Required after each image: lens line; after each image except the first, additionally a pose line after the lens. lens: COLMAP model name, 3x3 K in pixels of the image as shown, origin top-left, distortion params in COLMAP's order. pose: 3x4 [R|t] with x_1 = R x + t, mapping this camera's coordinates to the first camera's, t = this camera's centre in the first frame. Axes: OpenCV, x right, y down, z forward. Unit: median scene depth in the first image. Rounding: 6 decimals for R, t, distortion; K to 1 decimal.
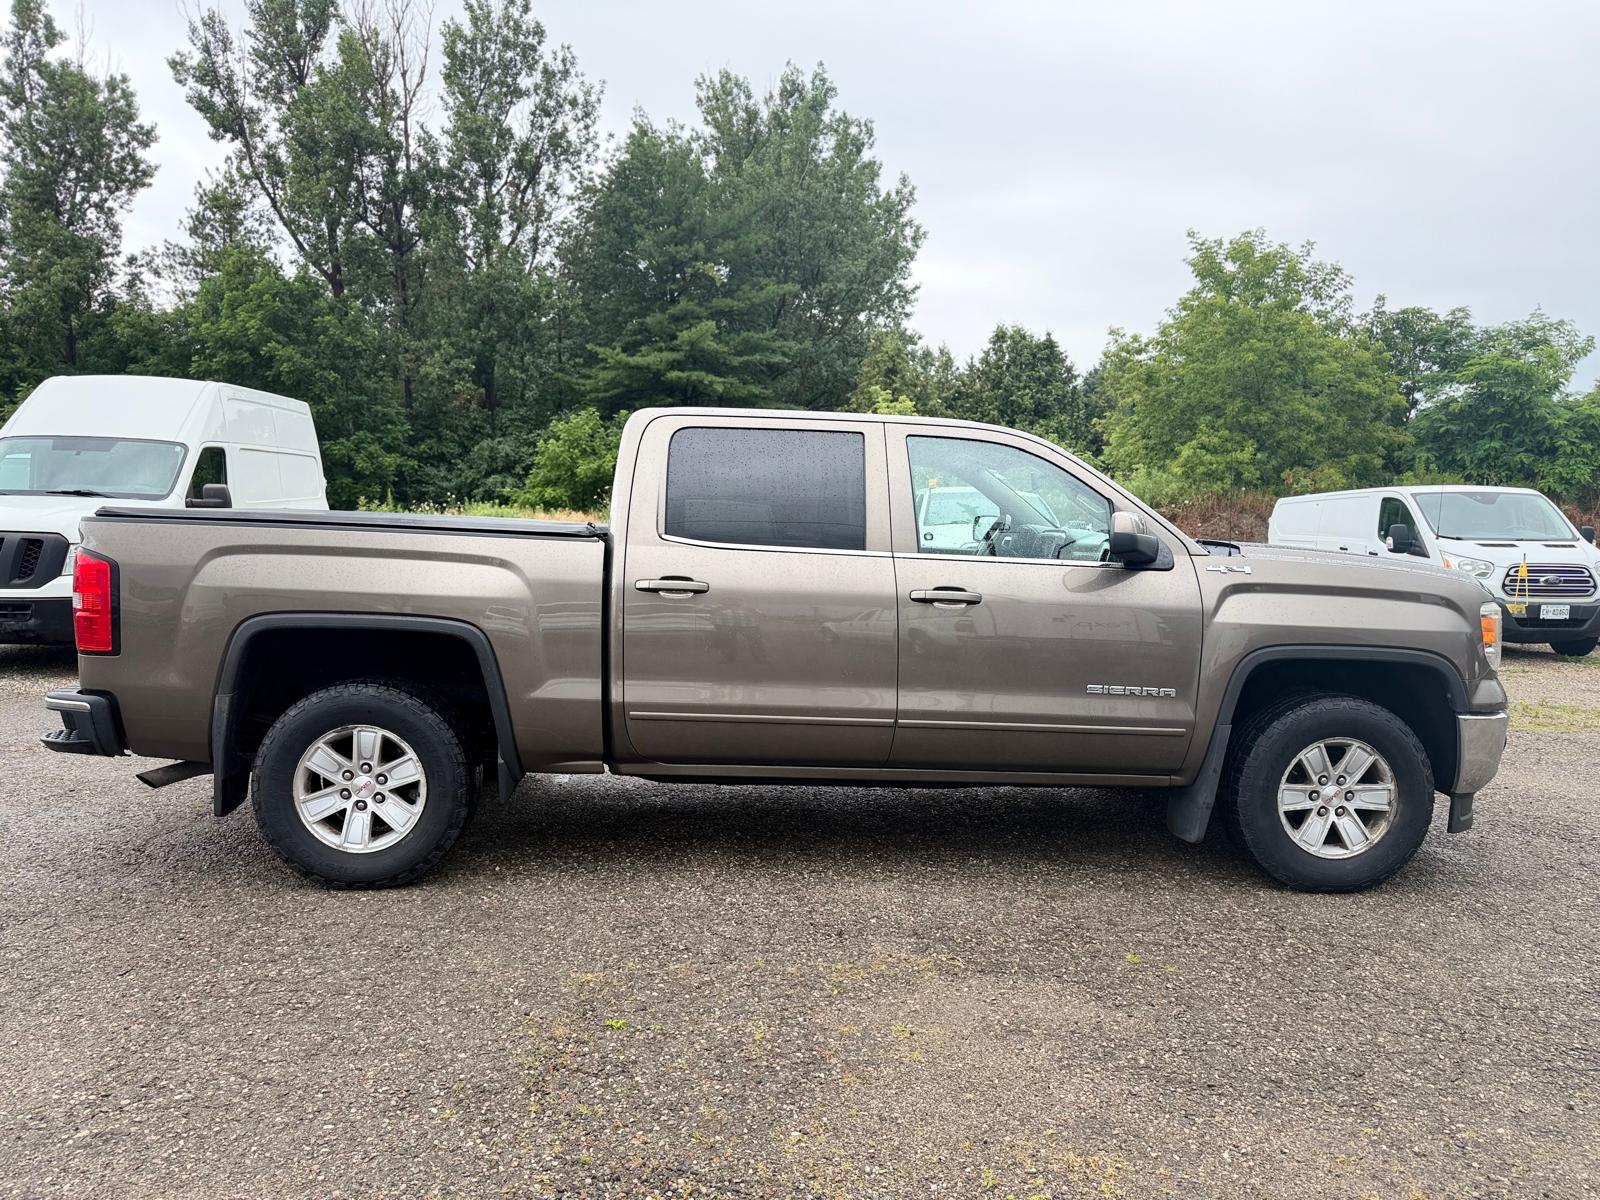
lens RADIAL K [[1131.9, 0, 805.1], [0, 1131.9, 607.1], [0, 0, 1]] dist [-0.008659, -0.007145]
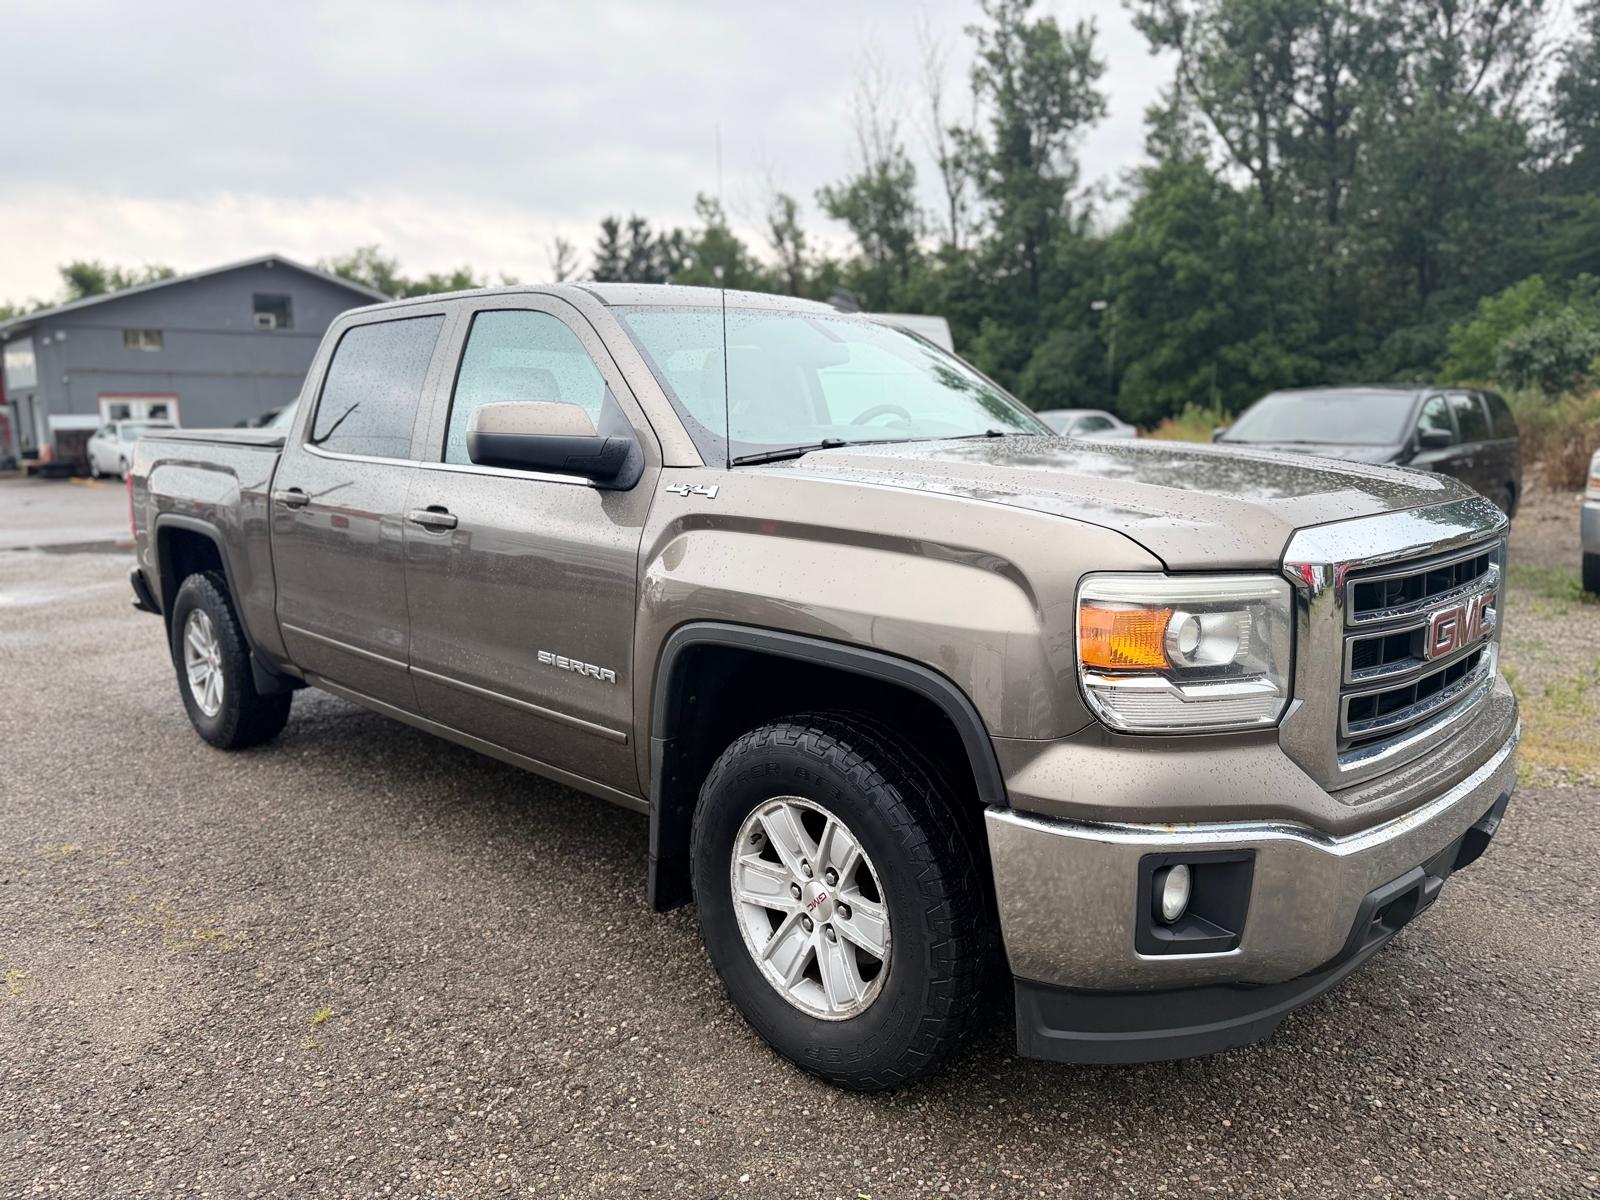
lens RADIAL K [[1178.3, 0, 801.0], [0, 1178.3, 562.2], [0, 0, 1]] dist [-0.007328, -0.002666]
pose [[0.656671, 0.052538, -0.752345, 0.094191], [-0.025304, 0.998544, 0.047645, -0.002774], [0.753752, -0.012250, 0.657044, 0.065098]]
